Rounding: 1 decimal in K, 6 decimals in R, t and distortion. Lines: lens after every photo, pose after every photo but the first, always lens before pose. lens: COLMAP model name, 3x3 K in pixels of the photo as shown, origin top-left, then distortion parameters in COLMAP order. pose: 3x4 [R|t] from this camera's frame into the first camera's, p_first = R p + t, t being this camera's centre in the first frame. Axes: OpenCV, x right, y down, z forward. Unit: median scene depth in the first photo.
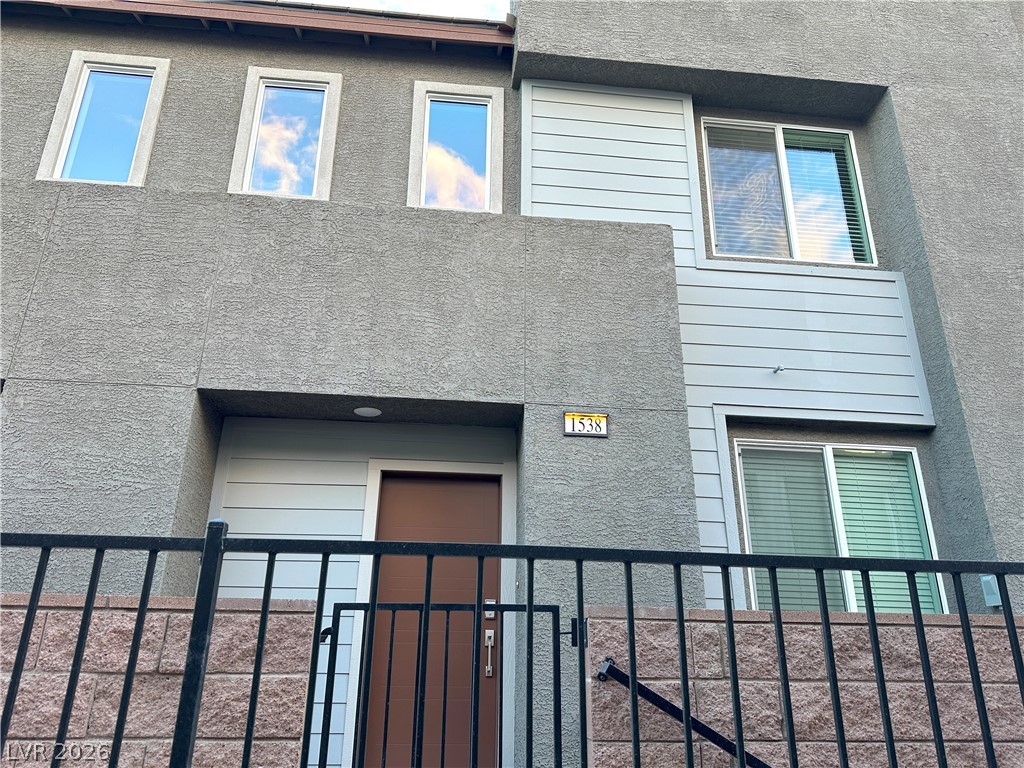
lens RADIAL K [[722.9, 0, 512.0], [0, 722.9, 384.0], [0, 0, 1]] dist [0.105495, -0.119161]
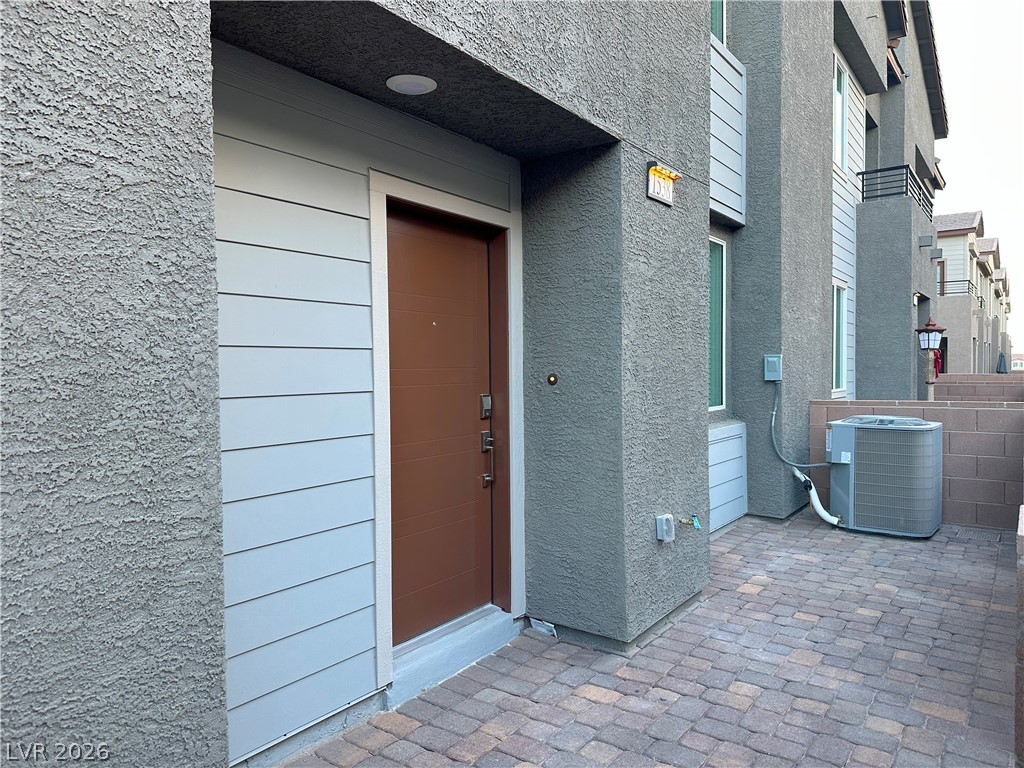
lens RADIAL K [[722.9, 0, 512.0], [0, 722.9, 384.0], [0, 0, 1]] dist [0.105495, -0.119161]
pose [[0.657975, -0.037950, 0.752083, -0.592097], [-0.252078, 0.930011, 0.267464, 0.083979], [-0.709595, -0.365568, 0.602358, 0.565848]]
